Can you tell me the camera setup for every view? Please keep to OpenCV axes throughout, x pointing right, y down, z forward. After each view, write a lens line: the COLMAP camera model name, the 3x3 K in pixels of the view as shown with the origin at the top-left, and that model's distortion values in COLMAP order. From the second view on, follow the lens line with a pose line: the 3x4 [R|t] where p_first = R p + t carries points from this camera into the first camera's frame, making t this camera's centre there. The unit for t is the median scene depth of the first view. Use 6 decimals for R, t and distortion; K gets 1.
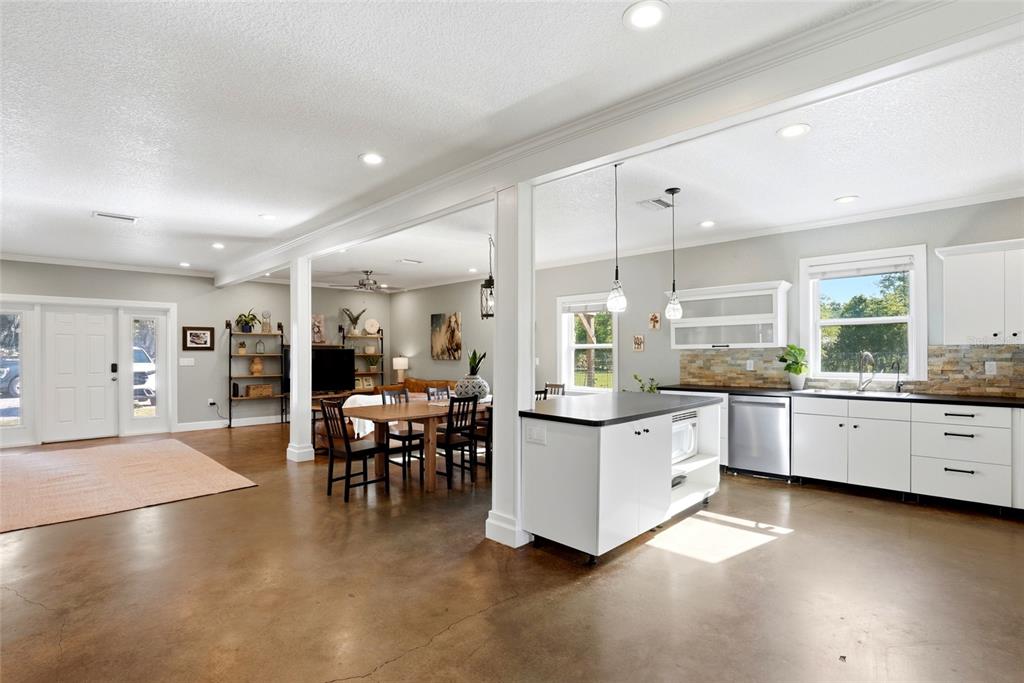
lens RADIAL K [[482.3, 0, 512.1], [0, 482.3, 349.5], [0, 0, 1]] dist [-0.059258, 0.024097]
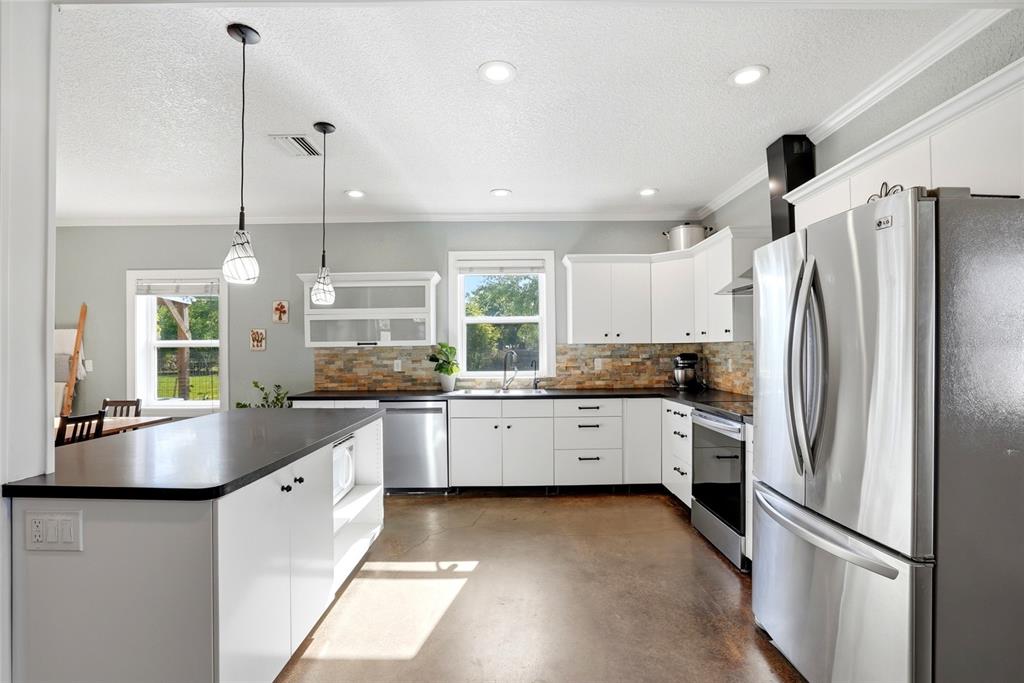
lens RADIAL K [[482.3, 0, 512.1], [0, 482.3, 349.5], [0, 0, 1]] dist [-0.059258, 0.024097]
pose [[0.715730, -0.000475, 0.698377, 0.028865], [-0.000610, 0.999999, 0.001305, 0.001674], [-0.698377, -0.001360, 0.715729, 0.207115]]
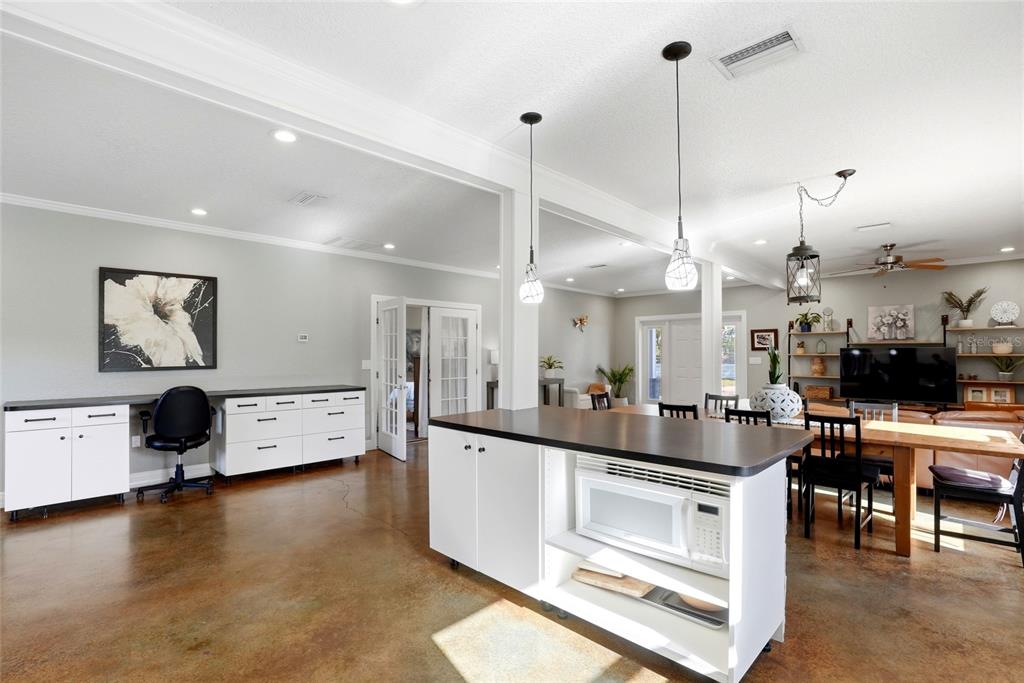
lens RADIAL K [[476.8, 0, 510.7], [0, 476.8, 347.9], [0, 0, 1]] dist [-0.056550, 0.000073]
pose [[-0.010366, -0.008963, -0.999906, 0.609637], [0.008042, 0.999927, -0.009046, 0.001434], [0.999914, -0.008135, -0.010293, 0.586338]]
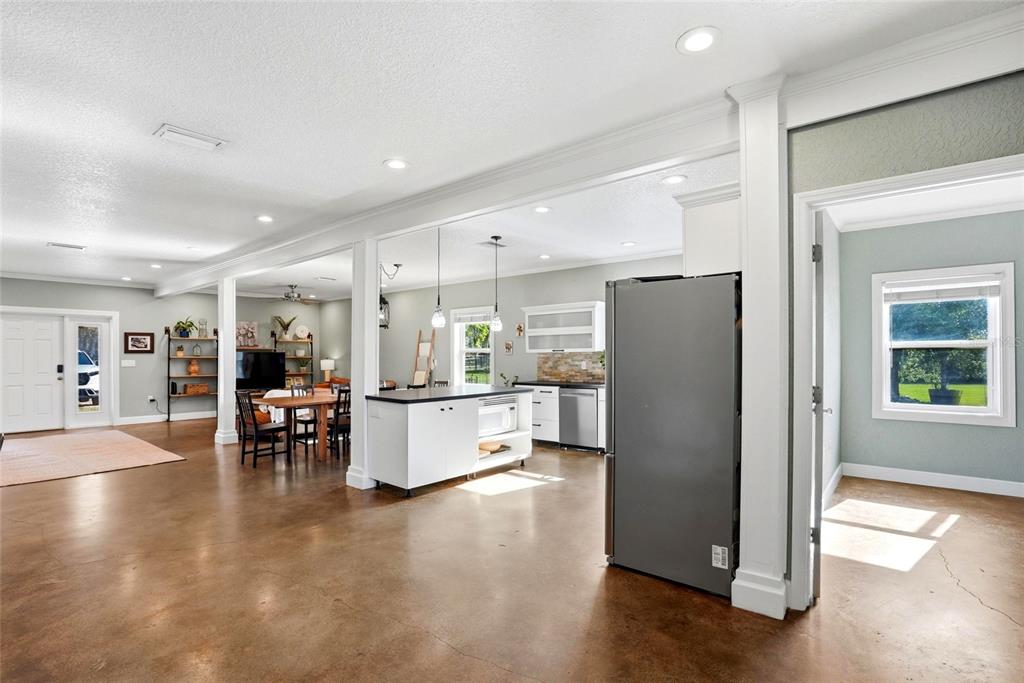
lens RADIAL K [[482.3, 0, 512.1], [0, 482.3, 349.5], [0, 0, 1]] dist [-0.059258, 0.024097]
pose [[0.996716, 0.001548, 0.080967, 0.193981], [-0.001064, 0.999981, -0.006021, -0.001824], [-0.080975, 0.005915, 0.996699, -0.276849]]
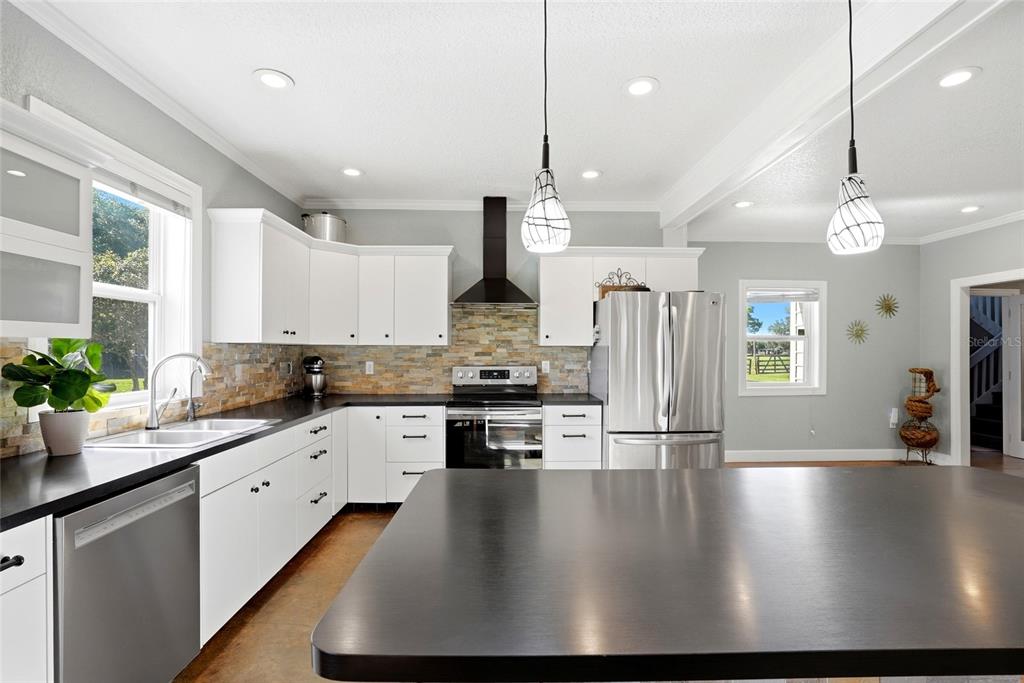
lens RADIAL K [[482.3, 0, 512.1], [0, 482.3, 349.5], [0, 0, 1]] dist [-0.059258, 0.024097]
pose [[-0.708001, 0.004787, 0.706195, 0.085721], [-0.004216, 0.999931, -0.011005, 0.005325], [-0.706198, -0.010769, -0.707932, 0.880537]]
